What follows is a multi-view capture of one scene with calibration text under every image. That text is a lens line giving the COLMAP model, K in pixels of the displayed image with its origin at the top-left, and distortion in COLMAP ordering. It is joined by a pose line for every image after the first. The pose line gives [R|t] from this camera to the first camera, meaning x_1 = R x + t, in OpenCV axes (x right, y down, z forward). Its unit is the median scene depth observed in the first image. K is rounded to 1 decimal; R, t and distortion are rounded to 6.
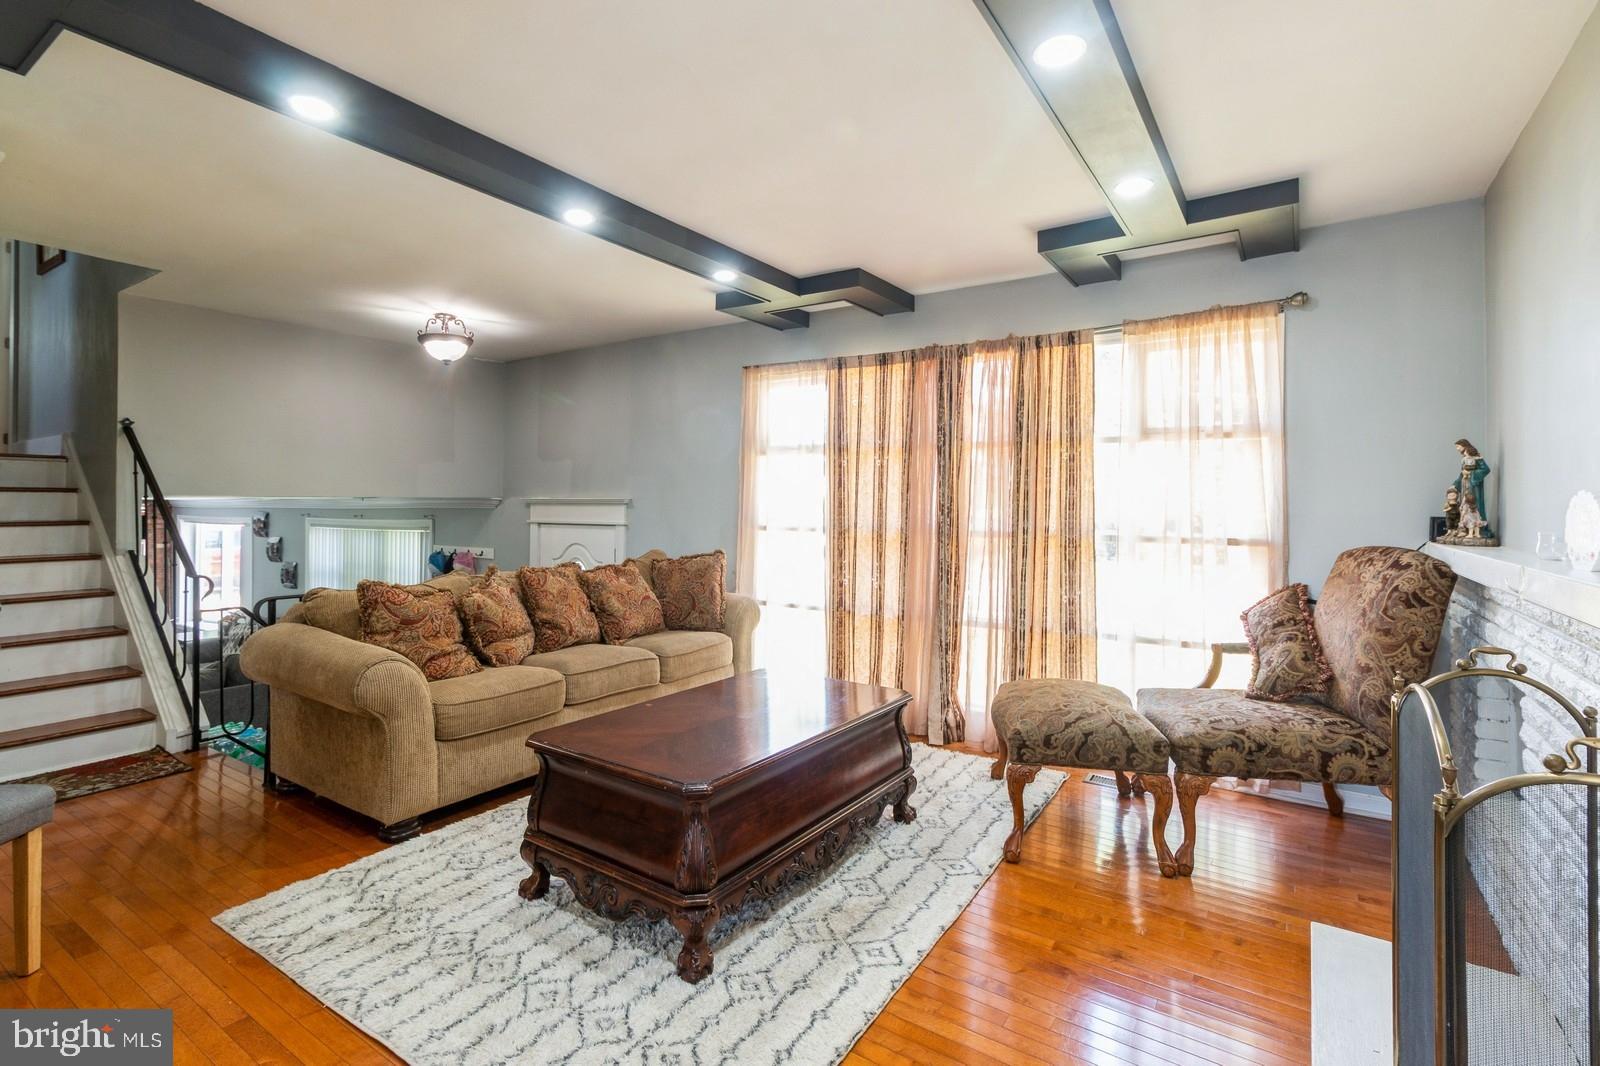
lens RADIAL K [[740.6, 0, 821.9], [0, 740.6, 504.5], [0, 0, 1]] dist [-0.001124, 0.000449]
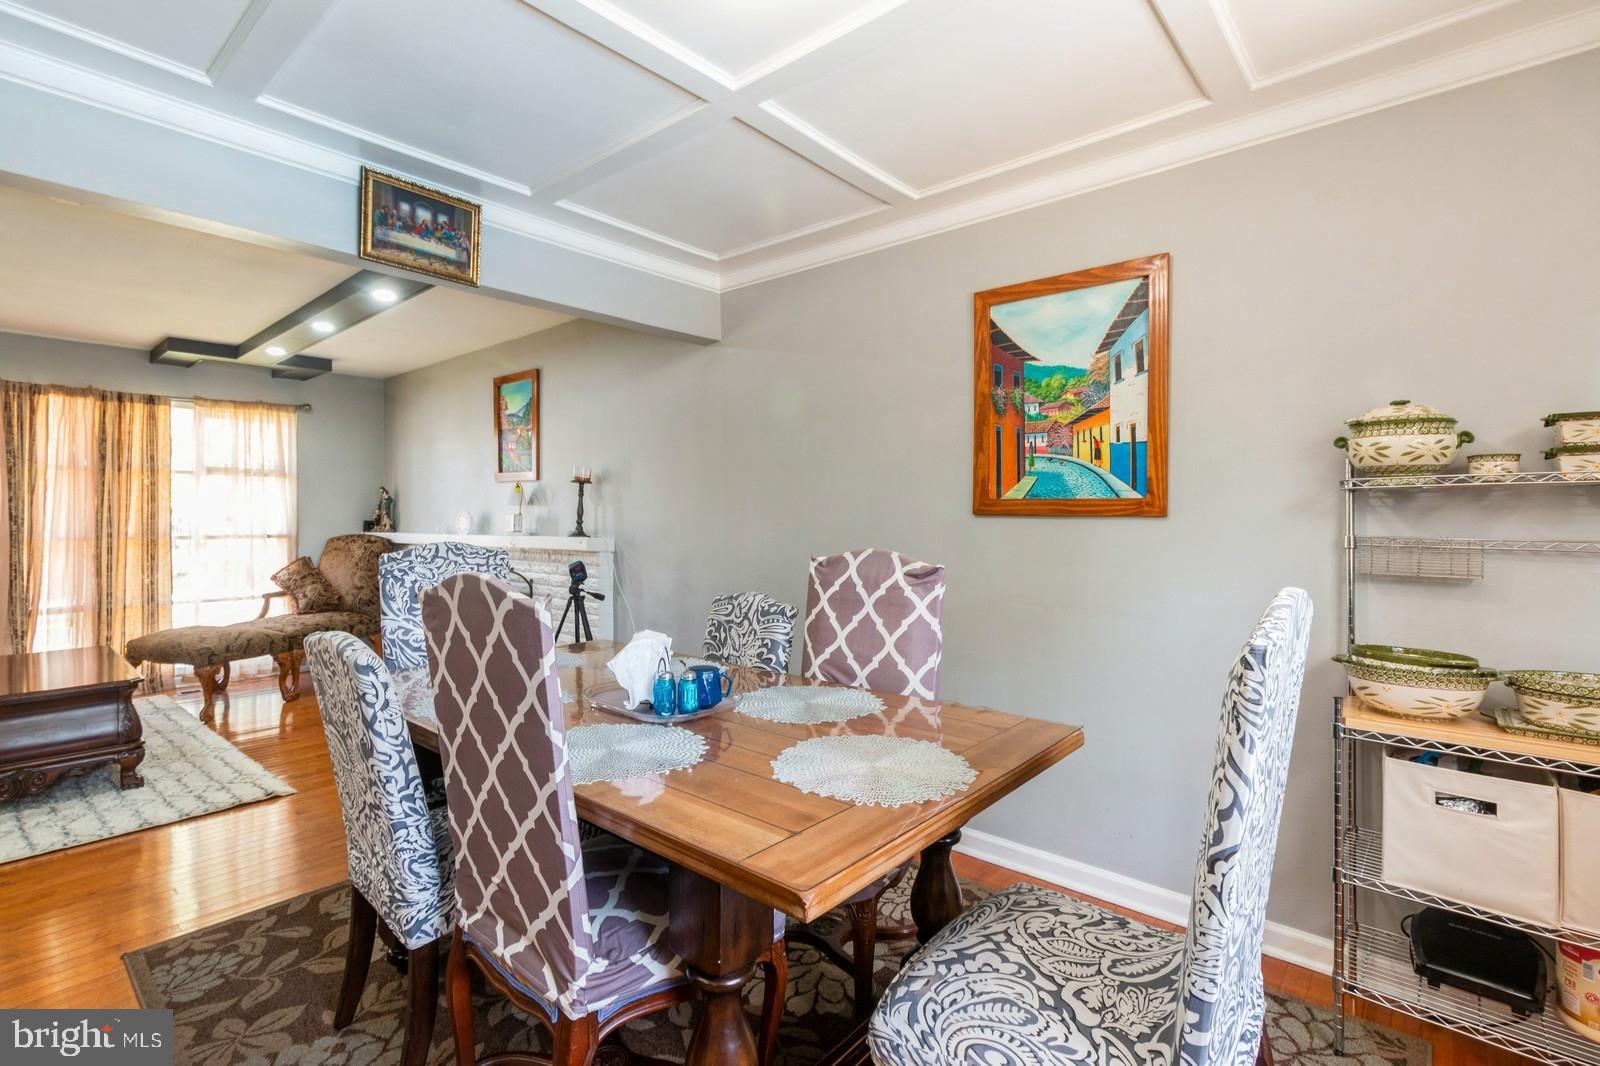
lens RADIAL K [[740.6, 0, 799.4], [0, 740.6, 512.4], [0, 0, 1]] dist [-0.001124, 0.000449]
pose [[0.132549, -0.008750, 0.991138, -1.033545], [-0.006919, 0.999929, 0.009753, -0.031738], [-0.991152, -0.008150, 0.132479, -0.491114]]
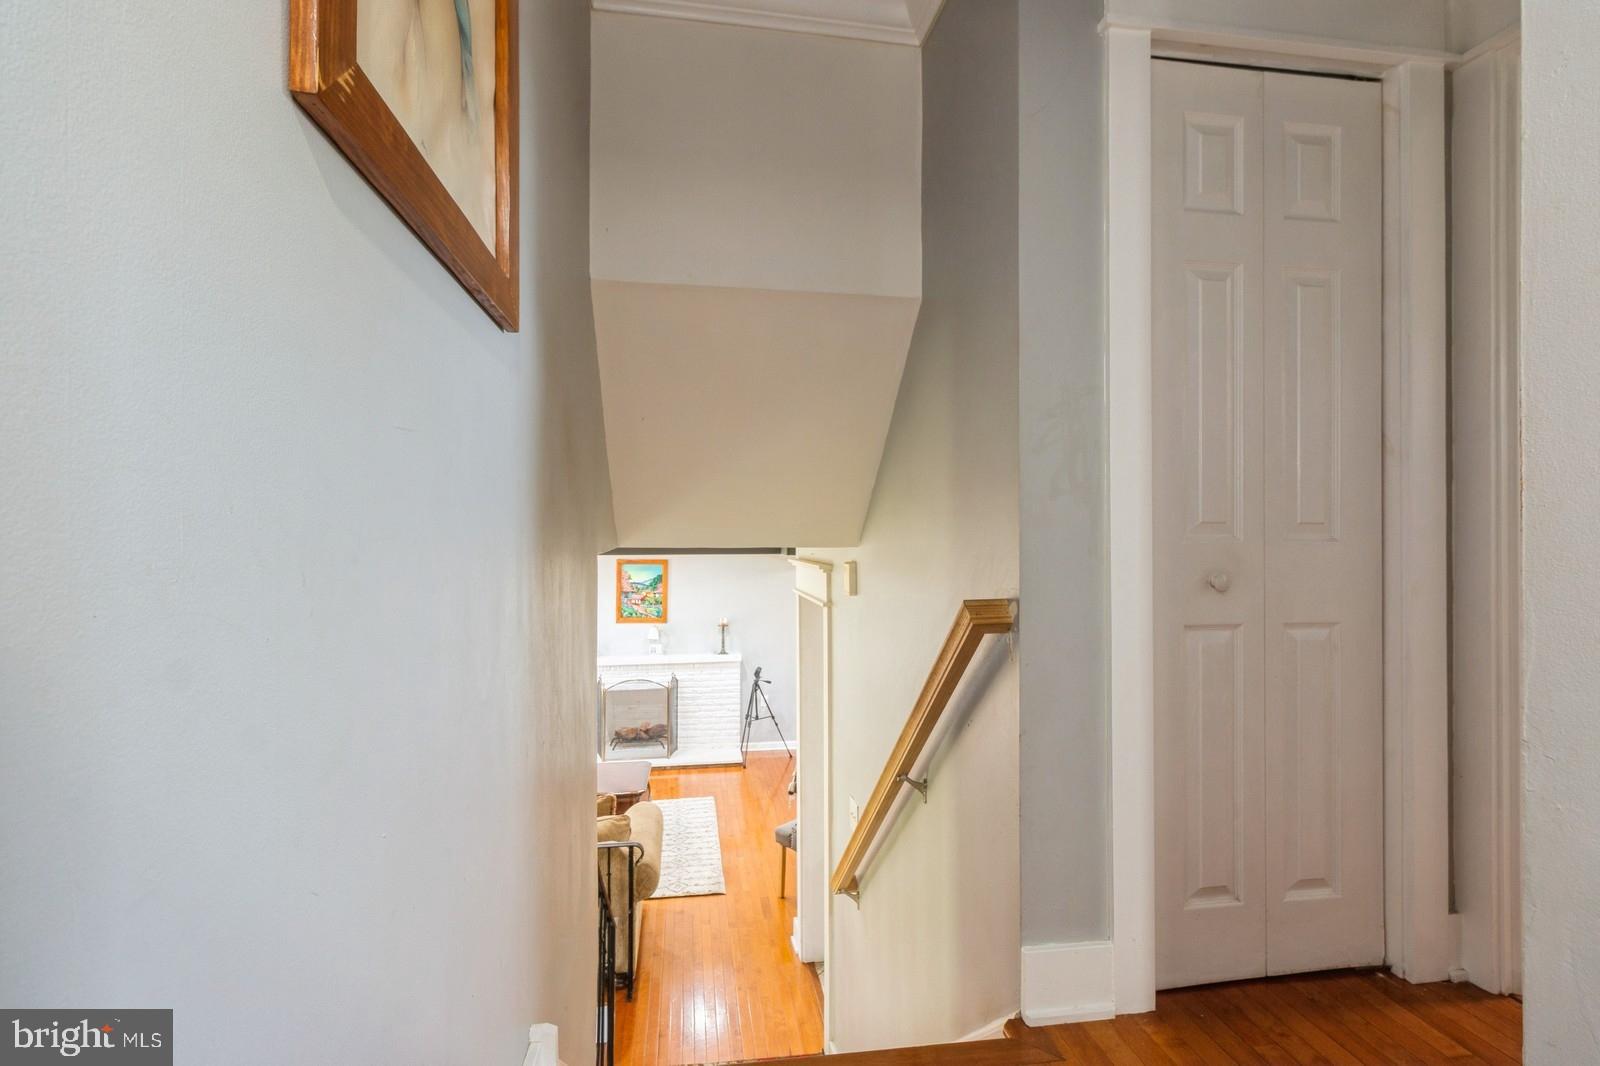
lens RADIAL K [[740.6, 0, 802.5], [0, 740.6, 539.3], [0, 0, 1]] dist [-0.001124, 0.000449]
pose [[-0.668202, -0.014511, 0.743838, -1.876878], [-0.017748, 0.999836, 0.003562, -0.386511], [-0.743768, -0.010821, -0.668350, 1.589571]]
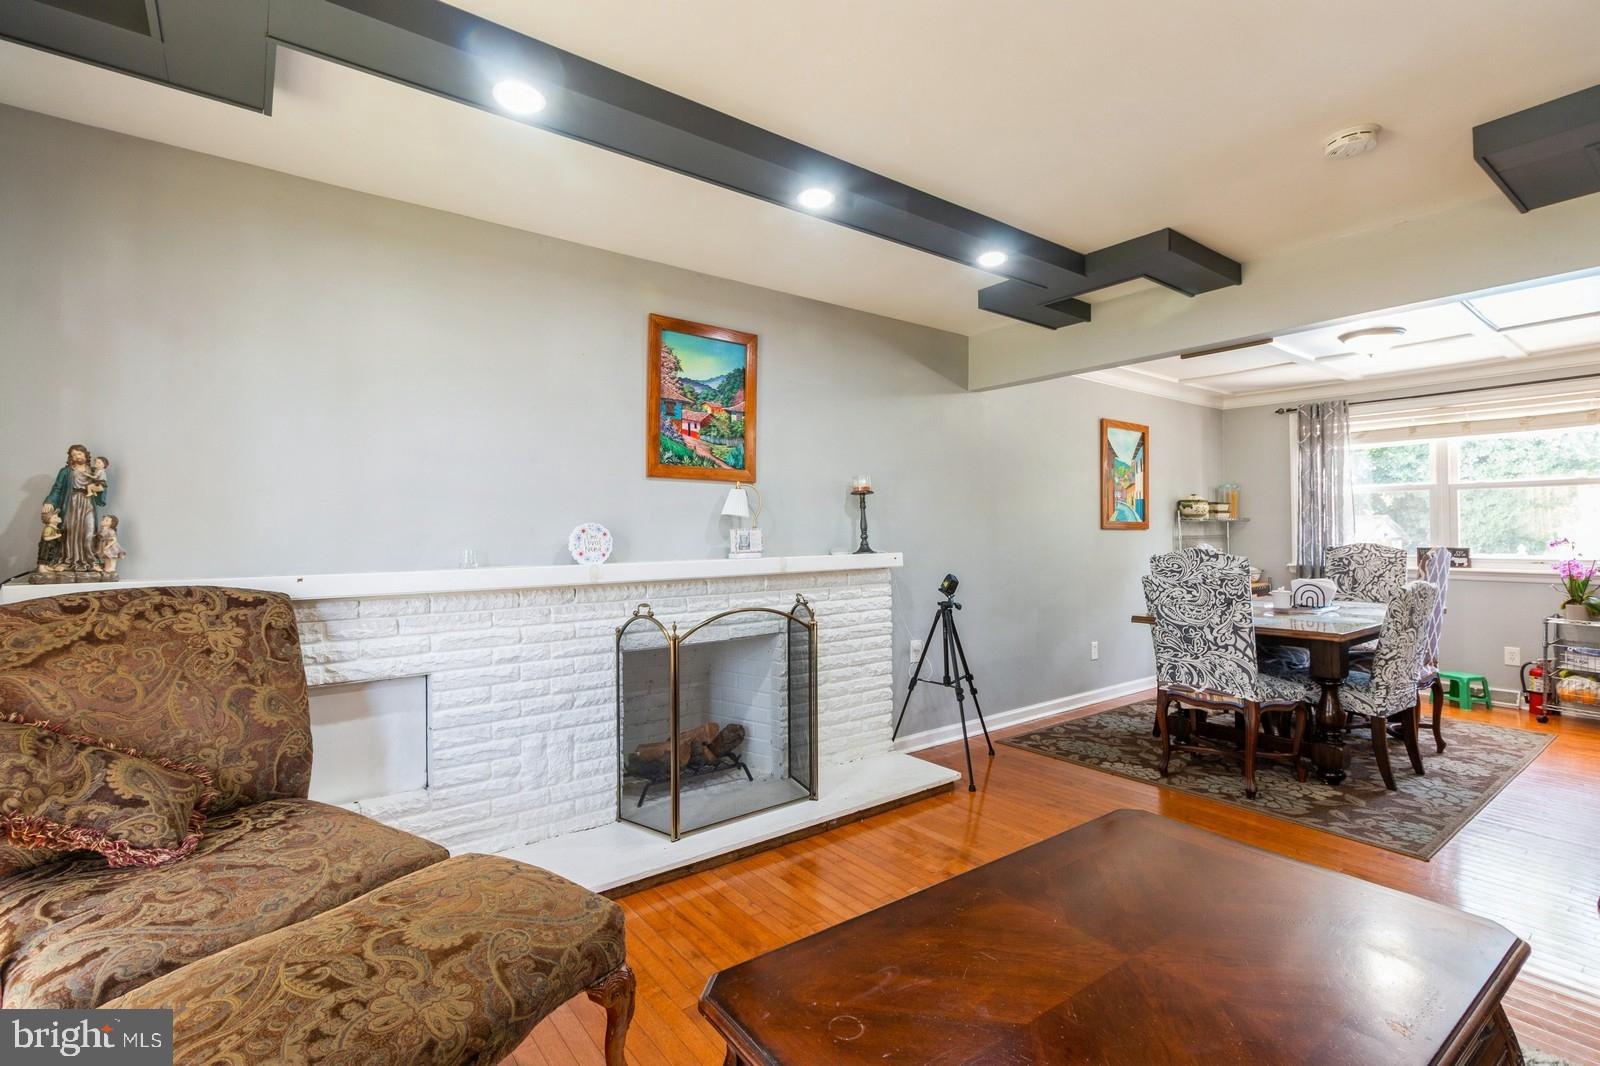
lens RADIAL K [[740.6, 0, 788.5], [0, 740.6, 520.9], [0, 0, 1]] dist [-0.001124, 0.000449]
pose [[-0.941465, -0.003774, 0.337089, -0.069217], [-0.010674, 0.999770, -0.018619, -0.002149], [-0.336942, -0.021128, -0.941289, 1.233814]]
